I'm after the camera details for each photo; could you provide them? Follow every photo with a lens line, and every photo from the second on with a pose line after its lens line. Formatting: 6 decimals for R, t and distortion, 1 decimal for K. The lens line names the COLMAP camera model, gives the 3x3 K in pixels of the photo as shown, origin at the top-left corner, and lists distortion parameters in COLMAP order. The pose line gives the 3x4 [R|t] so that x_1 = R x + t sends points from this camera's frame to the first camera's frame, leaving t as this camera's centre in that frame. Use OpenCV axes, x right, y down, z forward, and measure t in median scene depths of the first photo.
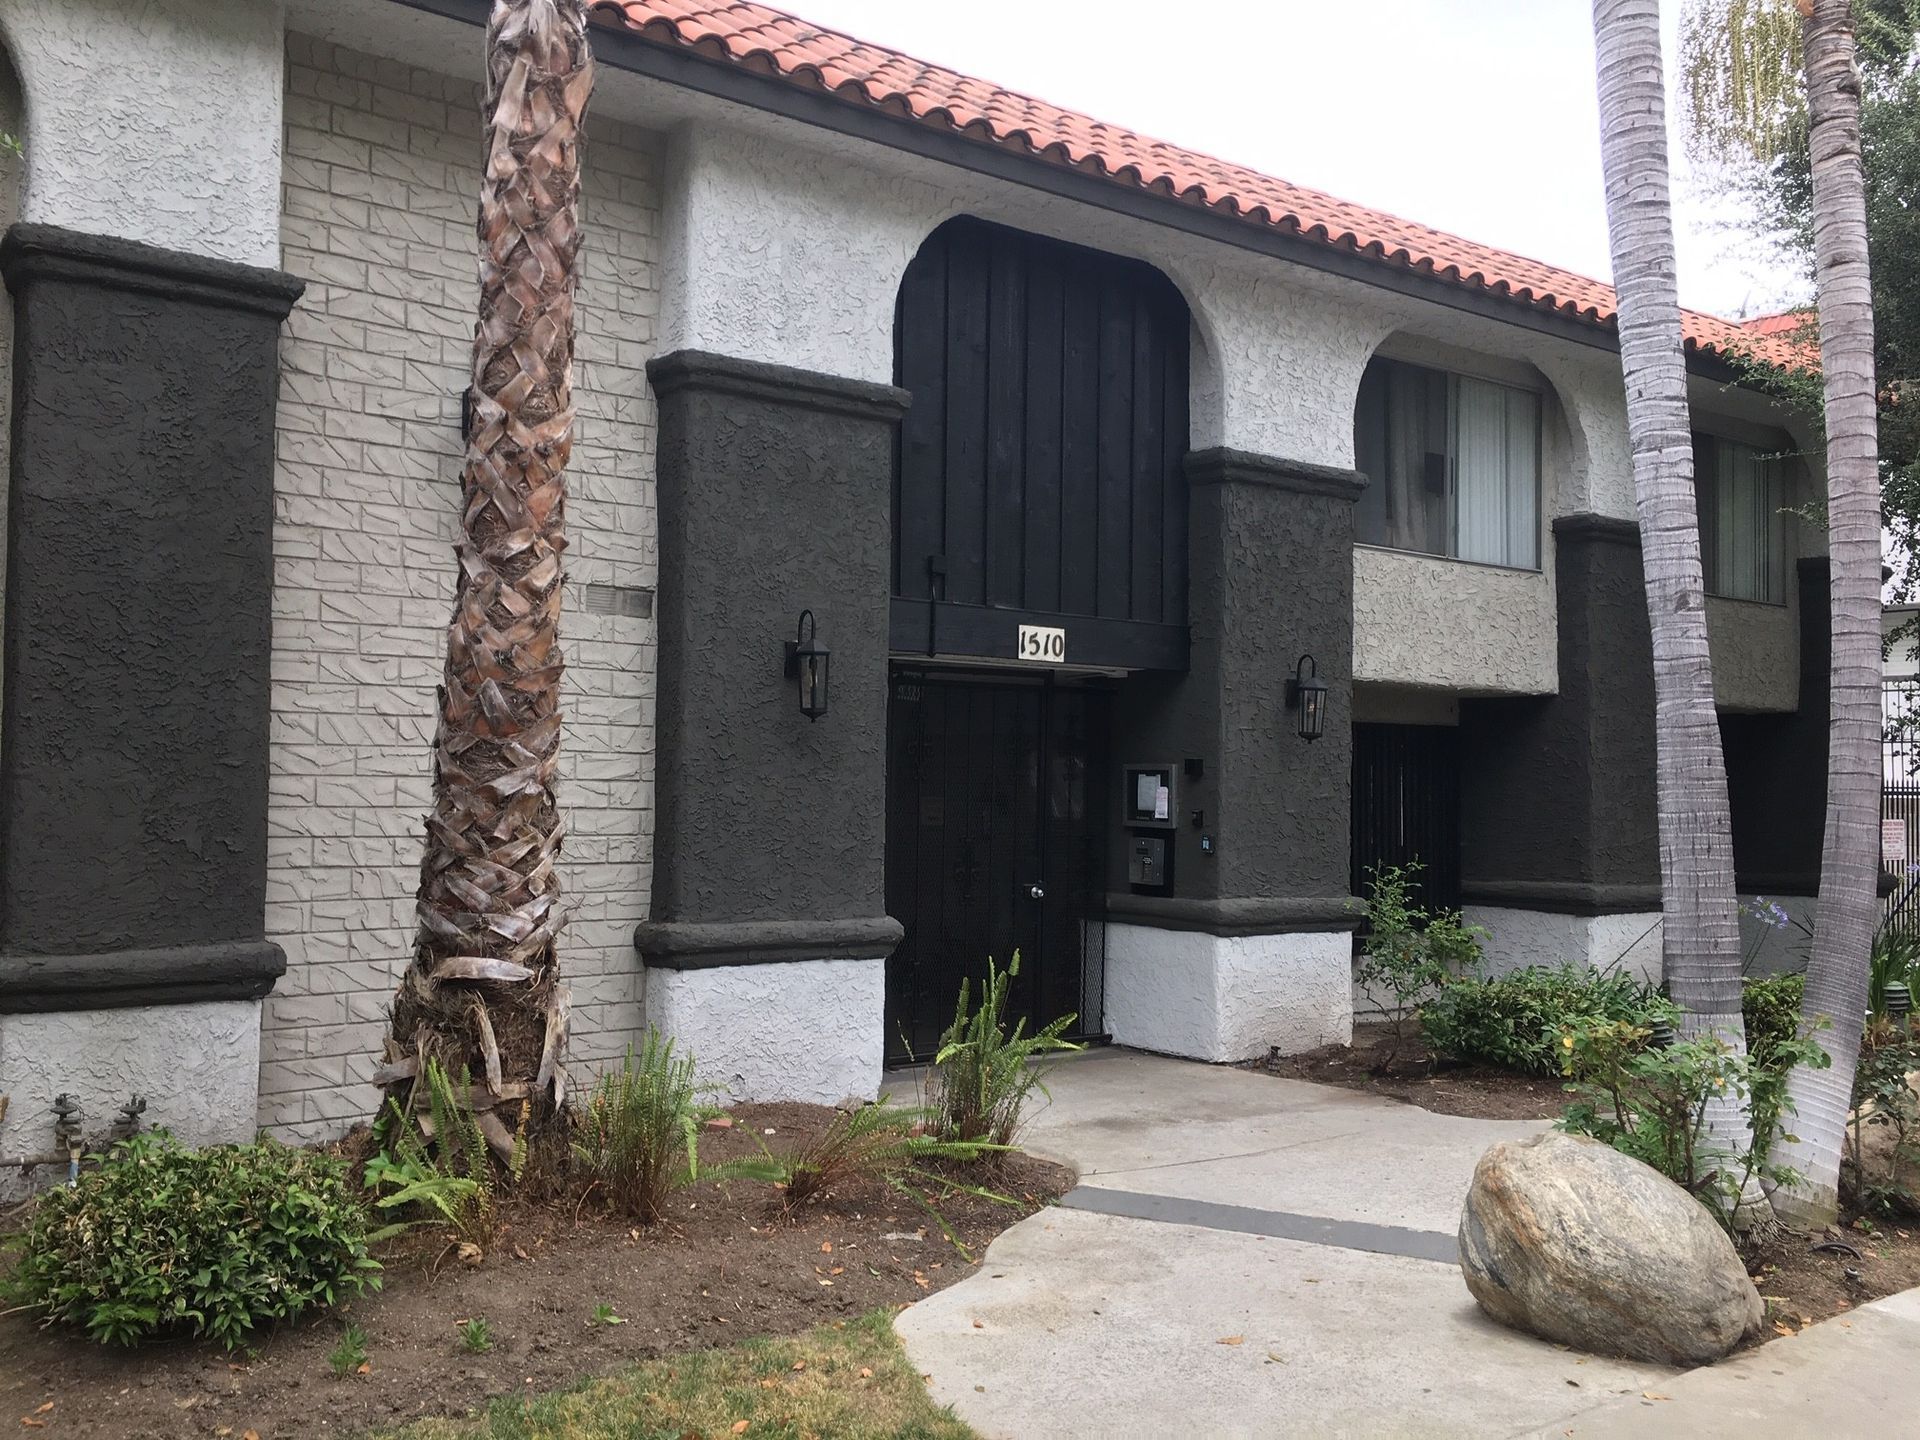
lens RADIAL K [[1650.8, 0, 960.0], [0, 1650.8, 720.0], [0, 0, 1]] dist [0.076256, -0.107968]
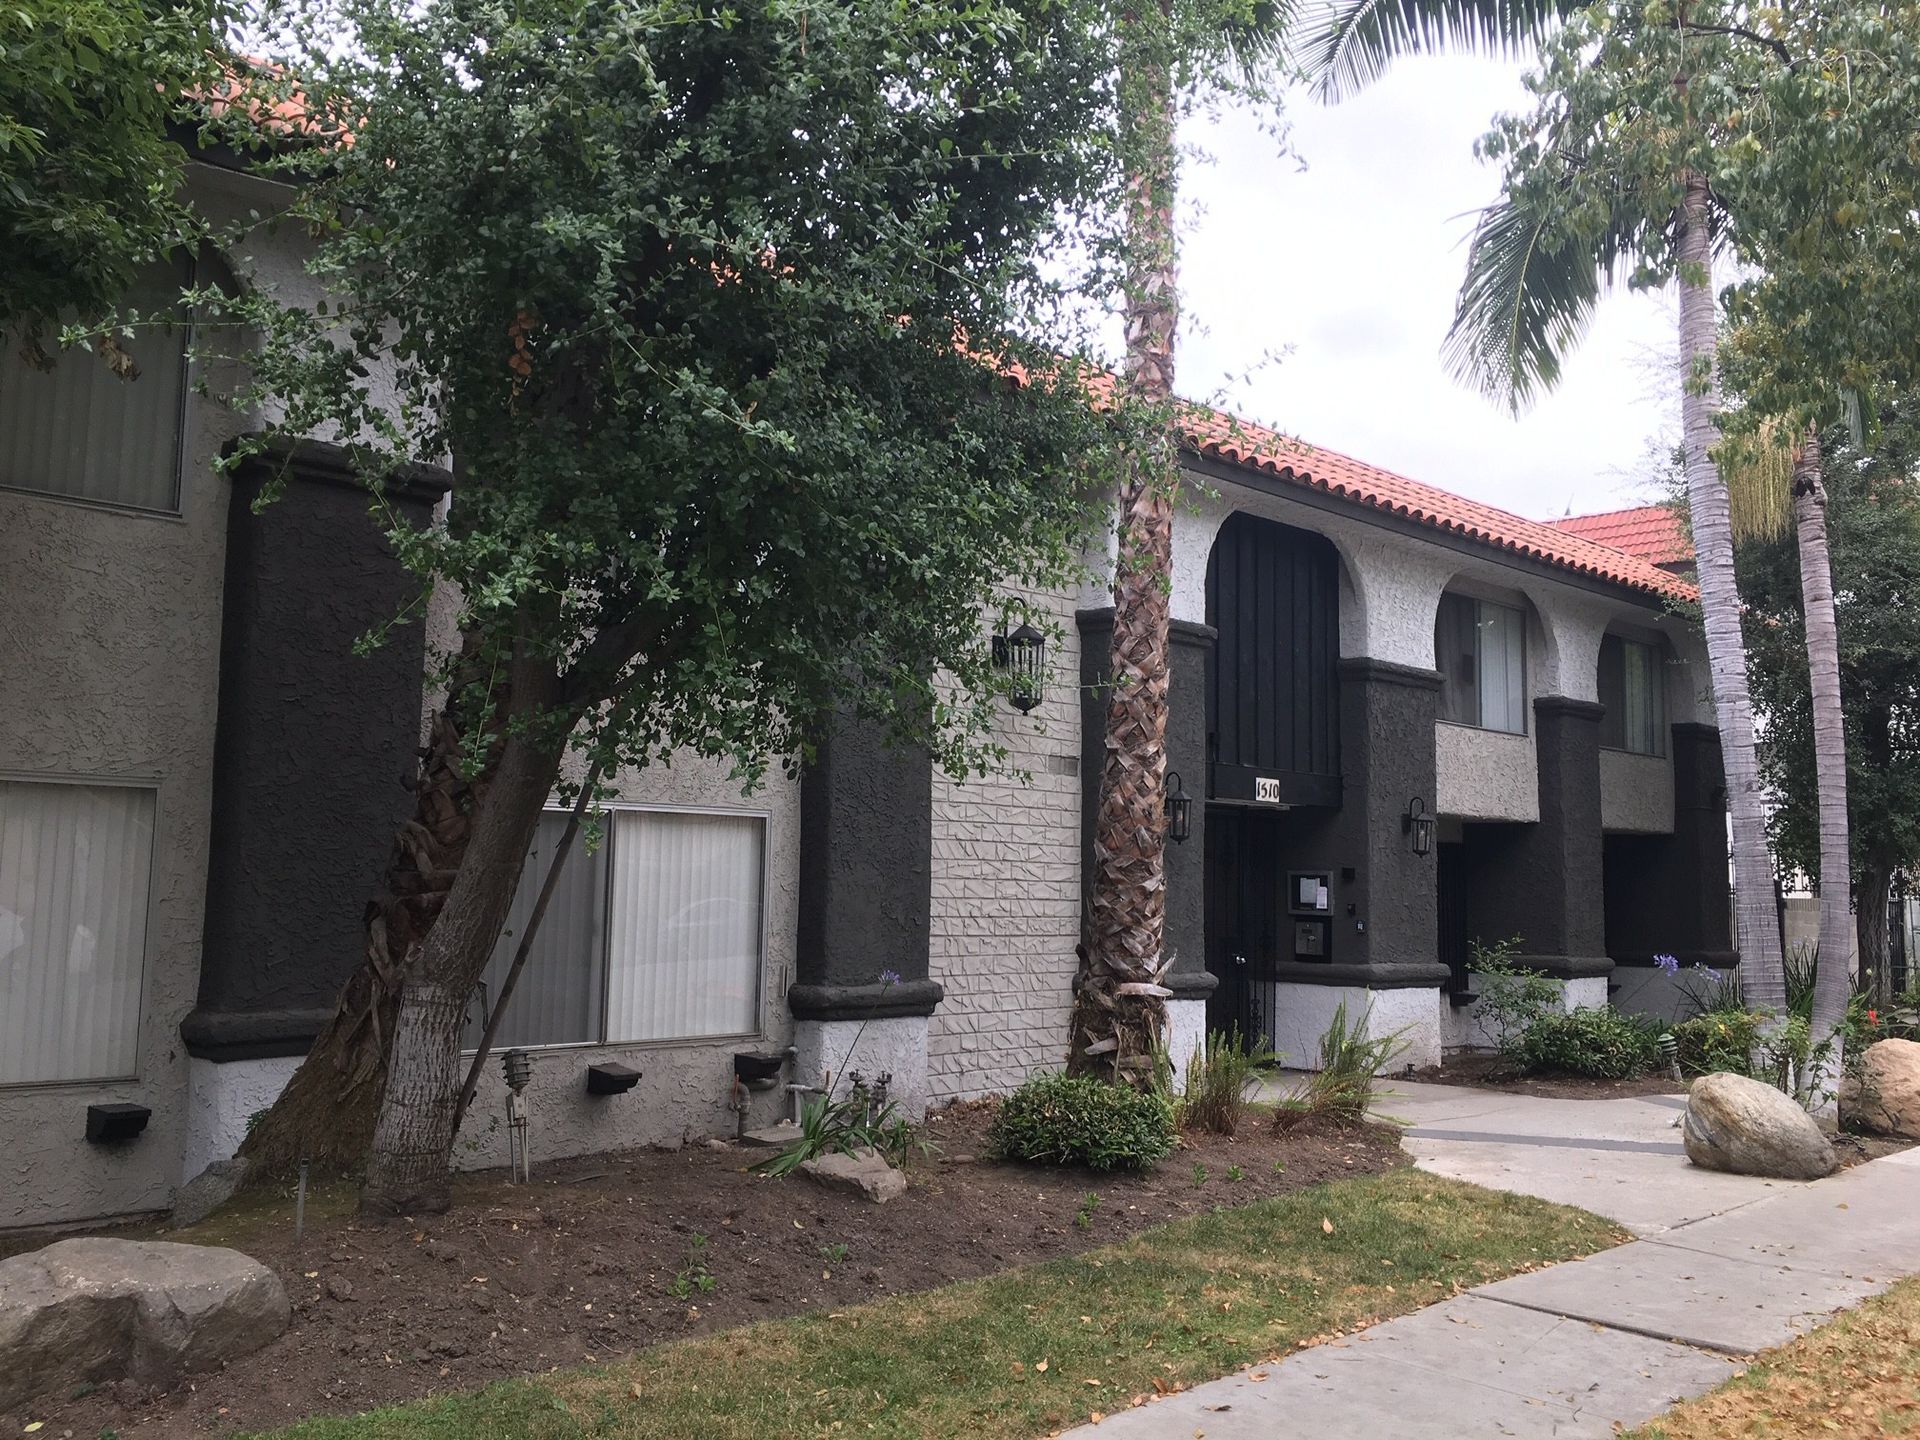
lens RADIAL K [[1650.8, 0, 960.0], [0, 1650.8, 720.0], [0, 0, 1]] dist [0.076256, -0.107968]
pose [[0.988923, 0.017934, 0.147340, -0.457575], [-0.009338, 0.998225, -0.058825, -0.019304], [-0.148133, 0.056798, 0.987335, -0.446877]]
